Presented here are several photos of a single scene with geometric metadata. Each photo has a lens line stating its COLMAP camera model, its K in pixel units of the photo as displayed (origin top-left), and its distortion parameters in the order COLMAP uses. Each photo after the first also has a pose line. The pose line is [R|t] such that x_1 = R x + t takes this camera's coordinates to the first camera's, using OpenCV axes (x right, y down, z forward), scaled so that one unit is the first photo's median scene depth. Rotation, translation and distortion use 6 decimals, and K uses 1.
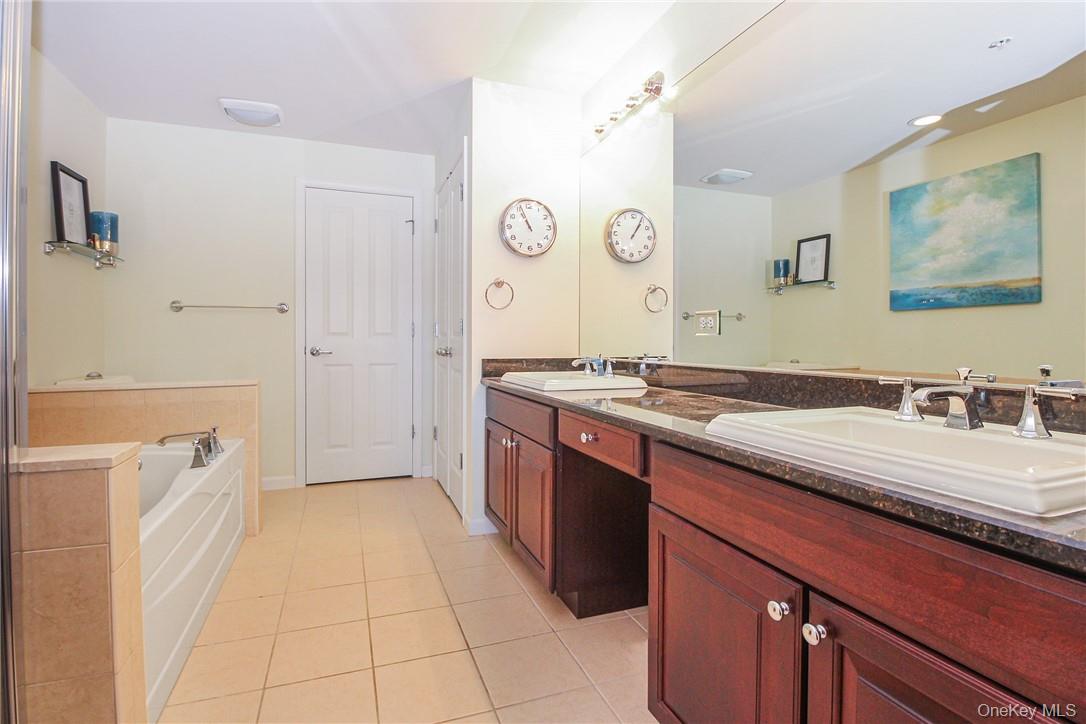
lens RADIAL K [[522.5, 0, 540.2], [0, 522.5, 352.7], [0, 0, 1]] dist [-0.005164, -0.010741]
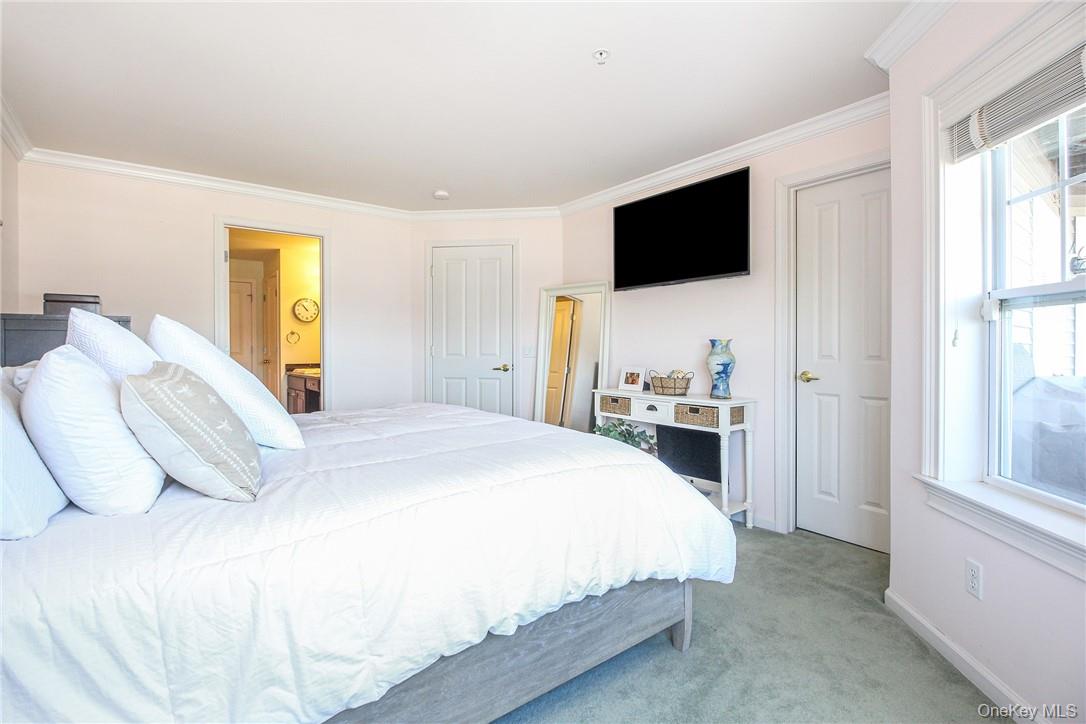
lens RADIAL K [[522.5, 0, 546.0], [0, 522.5, 362.9], [0, 0, 1]] dist [-0.005164, -0.010741]
pose [[0.956732, -0.009035, 0.290832, 0.346087], [0.006873, 0.999941, 0.008453, -0.005676], [-0.290891, -0.006089, 0.956737, -1.692785]]
